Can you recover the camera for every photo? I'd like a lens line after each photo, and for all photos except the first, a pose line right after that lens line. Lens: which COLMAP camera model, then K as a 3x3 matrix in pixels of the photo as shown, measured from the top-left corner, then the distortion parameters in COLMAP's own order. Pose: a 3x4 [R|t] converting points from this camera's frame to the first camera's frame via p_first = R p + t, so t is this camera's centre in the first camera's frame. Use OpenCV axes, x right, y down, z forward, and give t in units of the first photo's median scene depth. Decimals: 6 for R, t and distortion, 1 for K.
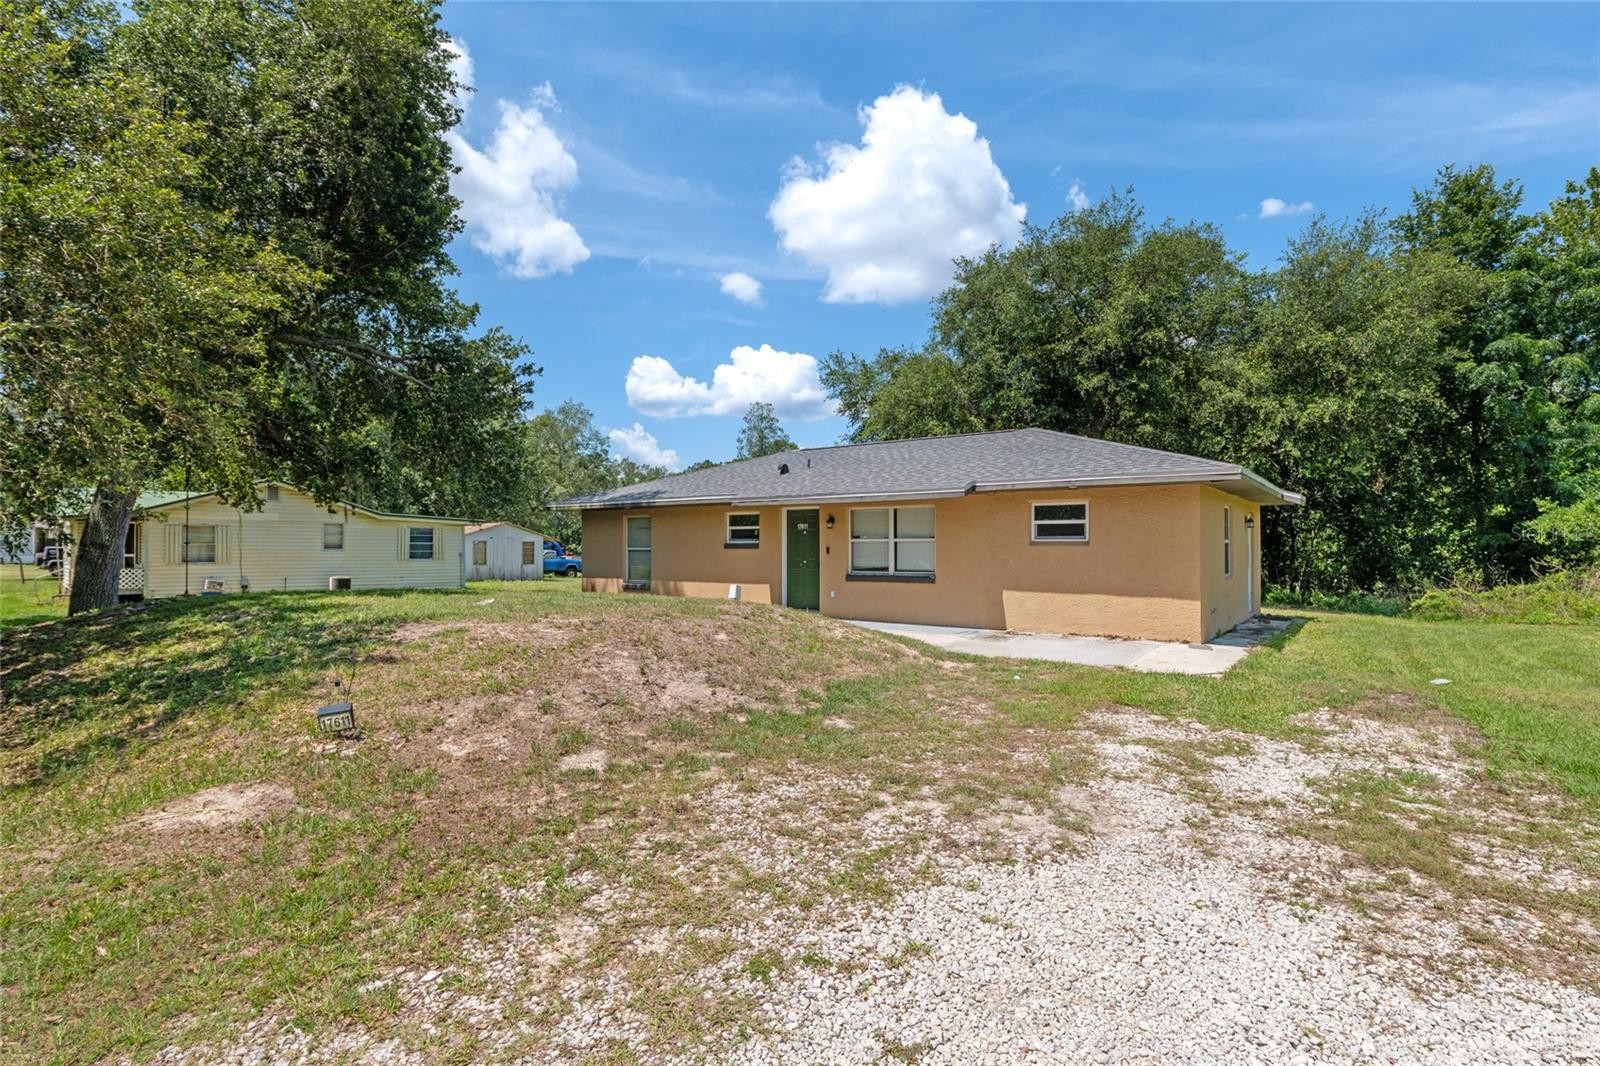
lens RADIAL K [[772.2, 0, 833.8], [0, 772.2, 553.3], [0, 0, 1]] dist [-0.001952, -0.001093]
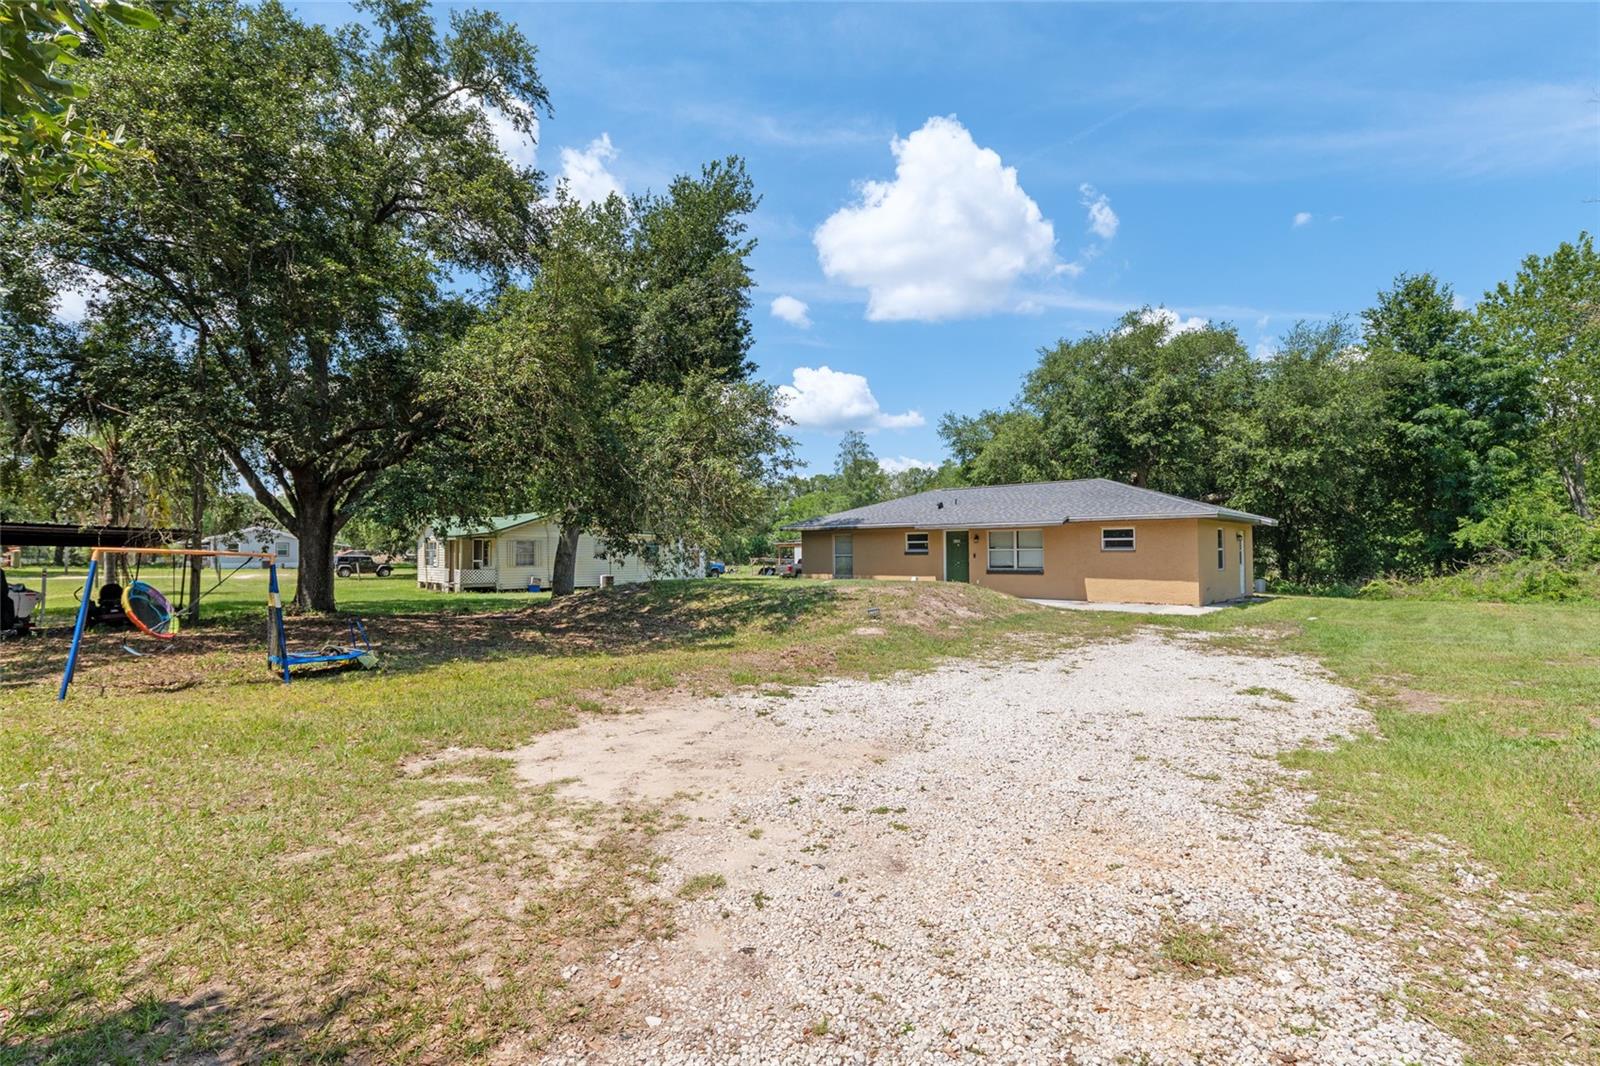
lens RADIAL K [[769.1, 0, 818.1], [0, 769.1, 540.4], [0, 0, 1]] dist [-0.001036, -0.001516]
pose [[0.996403, -0.007217, -0.084435, -0.152361], [0.005266, 0.999715, -0.023300, 0.000029], [0.084579, 0.022772, 0.996157, -0.507953]]
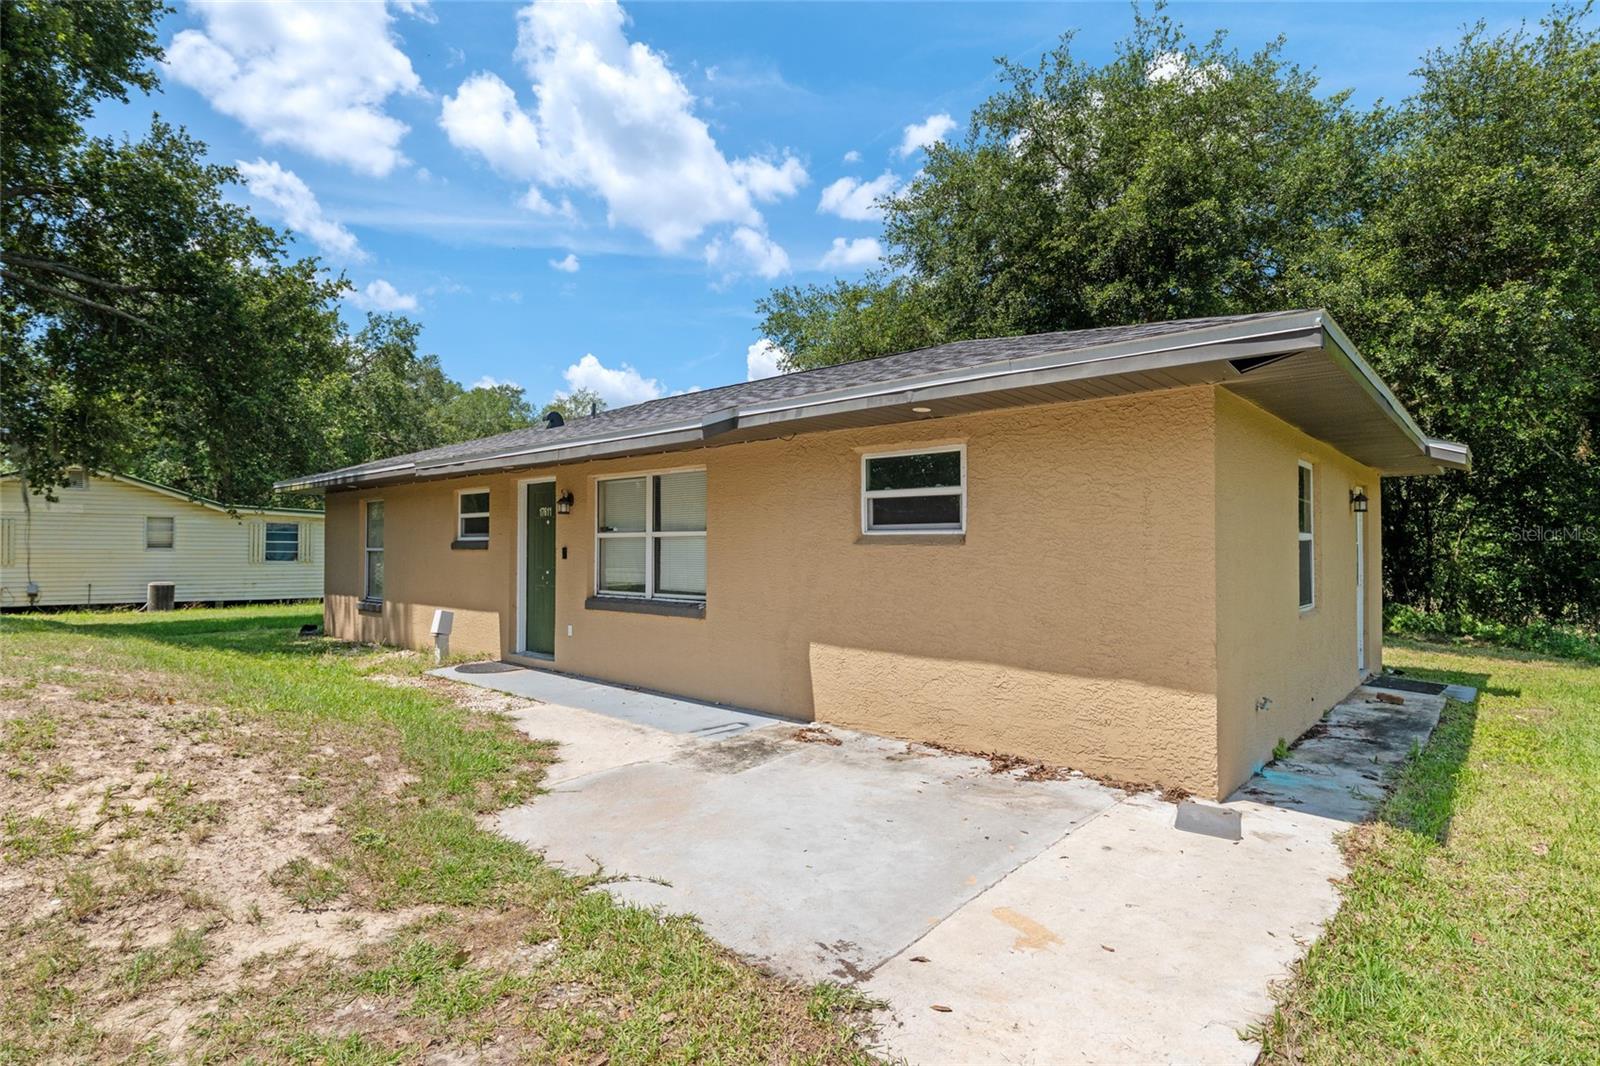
lens RADIAL K [[769.6, 0, 855.8], [0, 769.6, 542.3], [0, 0, 1]] dist [-0.001990, -0.001174]
pose [[0.995580, 0.001838, -0.093898, 0.191092], [-0.003349, 0.999867, -0.015935, -0.002499], [0.093856, 0.016179, 0.995454, 0.346622]]
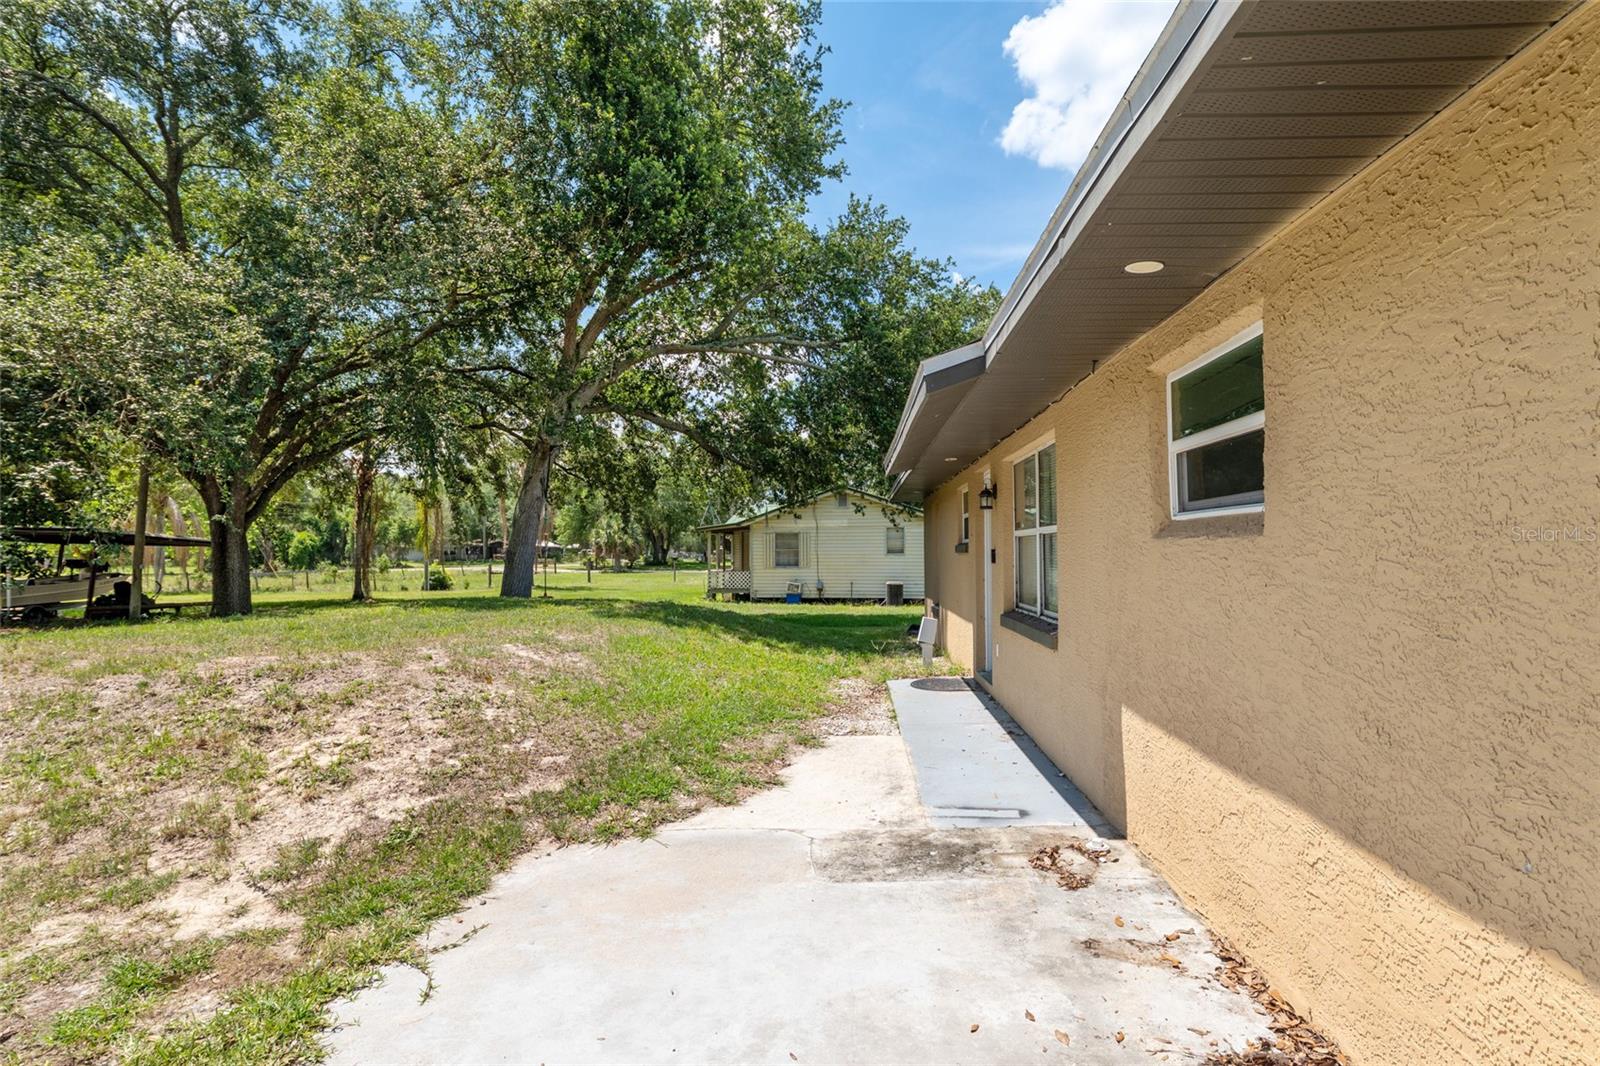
lens RADIAL K [[851.8, 0, 825.0], [0, 851.8, 540.0], [0, 0, 1]] dist [0.000316, -0.001104]
pose [[0.516509, -0.017896, -0.856095, 0.283146], [0.001882, 0.999803, -0.019765, -0.002559], [0.856280, 0.008598, 0.516440, 0.485786]]
